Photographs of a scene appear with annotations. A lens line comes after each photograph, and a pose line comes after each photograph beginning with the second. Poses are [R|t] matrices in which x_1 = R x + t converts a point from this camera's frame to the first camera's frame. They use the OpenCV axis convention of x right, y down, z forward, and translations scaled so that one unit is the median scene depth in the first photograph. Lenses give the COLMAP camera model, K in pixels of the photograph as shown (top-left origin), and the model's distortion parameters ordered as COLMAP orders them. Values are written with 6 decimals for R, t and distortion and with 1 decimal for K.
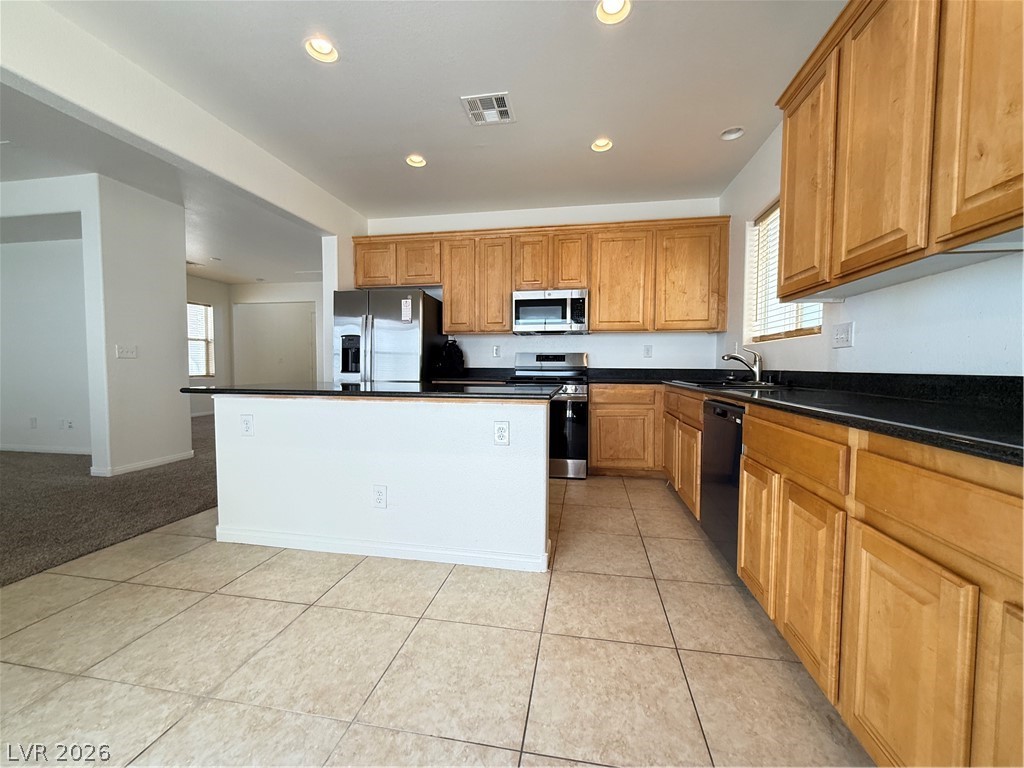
lens RADIAL K [[409.5, 0, 513.6], [0, 409.5, 384.3], [0, 0, 1]] dist [-0.000589, 0.000608]
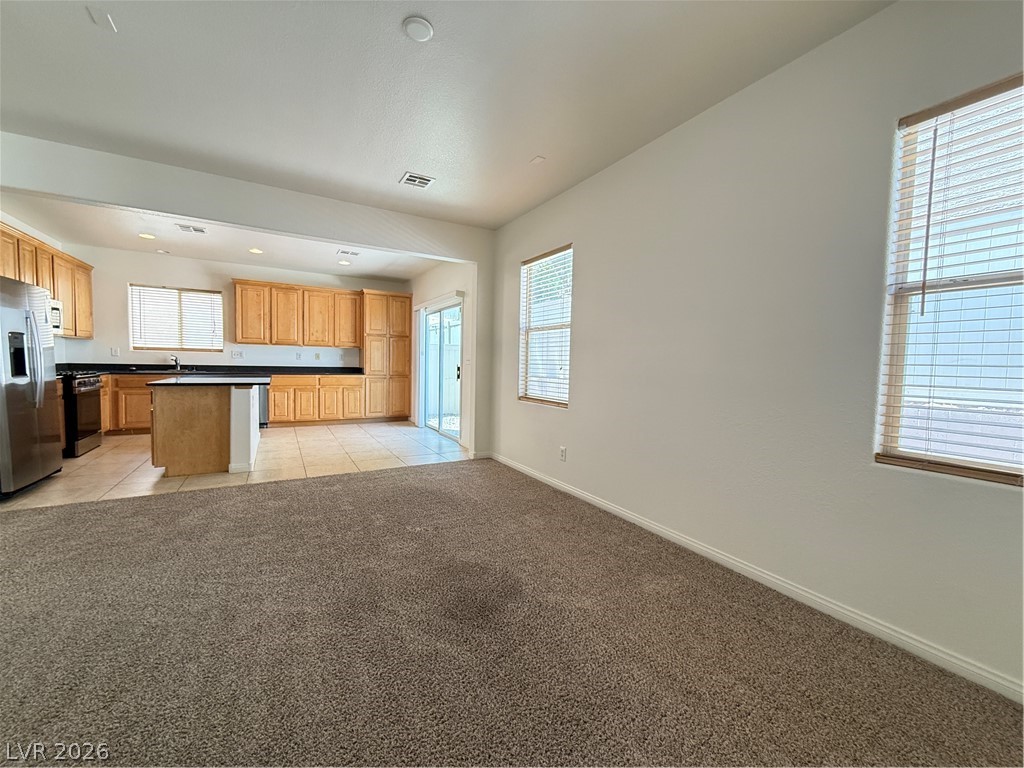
lens RADIAL K [[409.5, 0, 513.6], [0, 409.5, 384.3], [0, 0, 1]] dist [-0.000589, 0.000608]
pose [[-0.645622, -0.059833, 0.761310, -3.481611], [0.009696, 0.996203, 0.086517, -0.158949], [-0.763596, 0.063239, -0.642590, 1.582269]]
